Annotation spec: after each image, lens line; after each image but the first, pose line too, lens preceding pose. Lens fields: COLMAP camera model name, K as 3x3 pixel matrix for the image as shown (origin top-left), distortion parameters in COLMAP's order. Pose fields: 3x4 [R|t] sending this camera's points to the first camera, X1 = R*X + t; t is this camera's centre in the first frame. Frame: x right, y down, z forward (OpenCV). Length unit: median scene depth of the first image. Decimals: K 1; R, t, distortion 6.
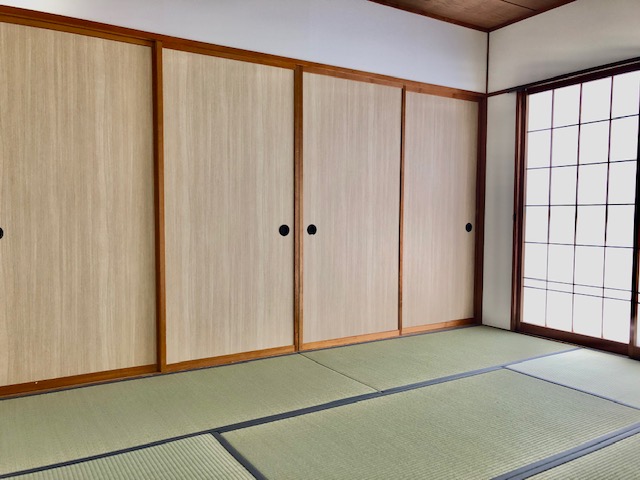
lens RADIAL K [[533.6, 0, 331.2], [0, 533.6, 242.4], [0, 0, 1]] dist [0.036854, 0.000131]
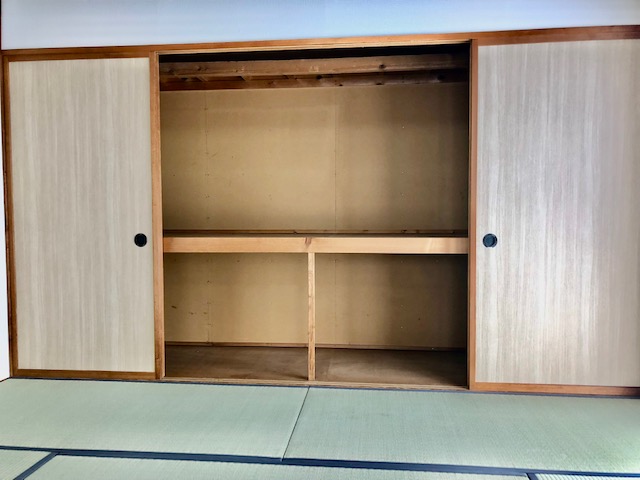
lens RADIAL K [[556.8, 0, 320.0], [0, 556.8, 240.0], [0, 0, 1]] dist [0.007439, 0.005484]
pose [[0.766339, 0.015985, -0.642238, 0.750493], [-0.028846, 0.999538, -0.009542, -0.022968], [0.641789, 0.025839, 0.766446, 0.499788]]
